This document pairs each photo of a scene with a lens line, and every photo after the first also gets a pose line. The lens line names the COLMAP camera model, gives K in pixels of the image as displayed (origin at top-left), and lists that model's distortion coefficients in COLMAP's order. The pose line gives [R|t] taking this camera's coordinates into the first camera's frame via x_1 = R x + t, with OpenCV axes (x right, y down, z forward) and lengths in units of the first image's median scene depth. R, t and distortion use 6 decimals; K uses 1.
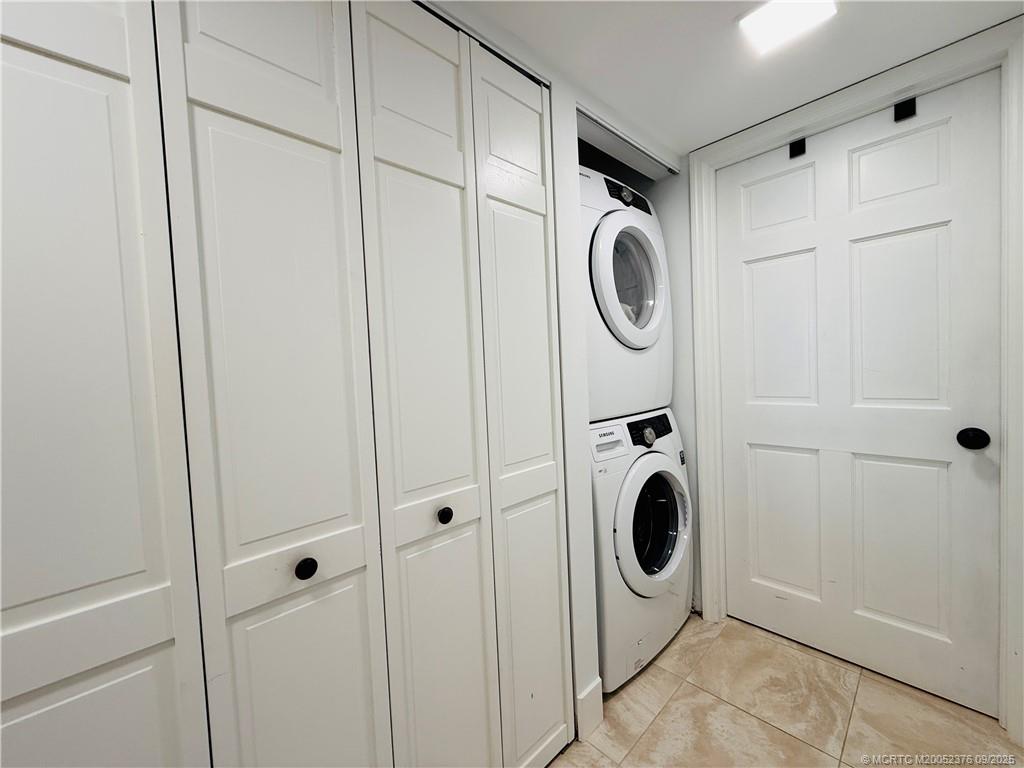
lens RADIAL K [[407.0, 0, 508.1], [0, 407.0, 384.8], [0, 0, 1]] dist [0.001480, 0.000185]
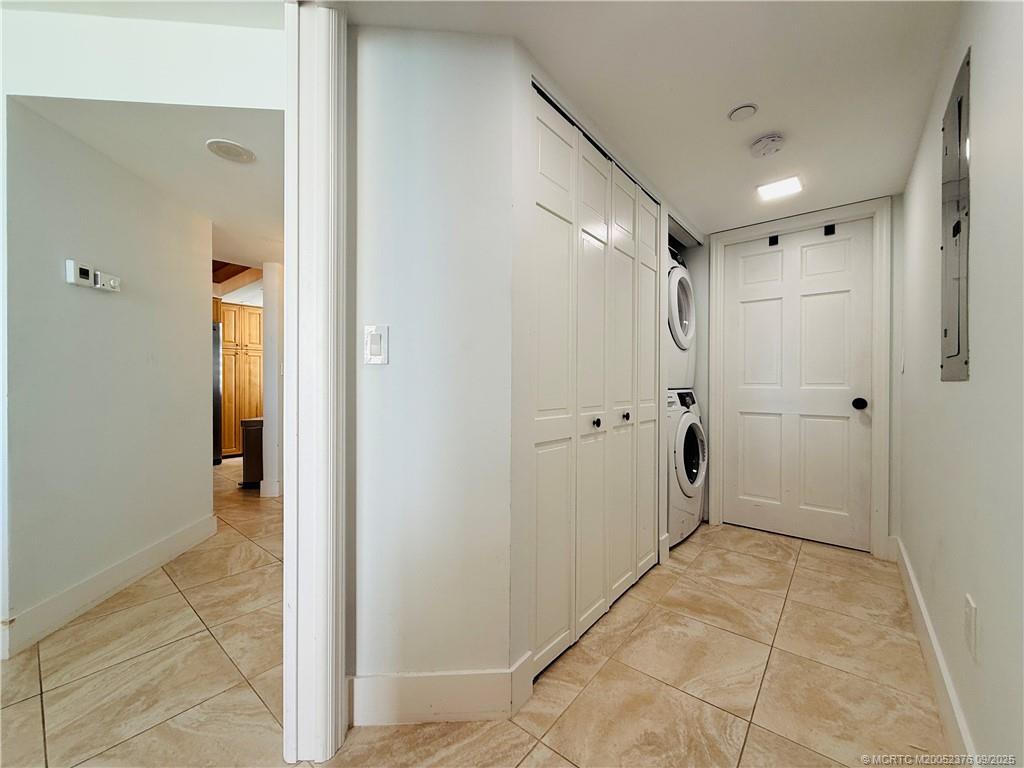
lens RADIAL K [[407.0, 0, 508.1], [0, 407.0, 384.8], [0, 0, 1]] dist [0.001480, 0.000185]
pose [[0.992033, 0.049603, 0.115801, -0.627574], [-0.044999, 0.998102, -0.042046, 0.172761], [-0.117666, 0.036500, 0.992382, -0.613820]]
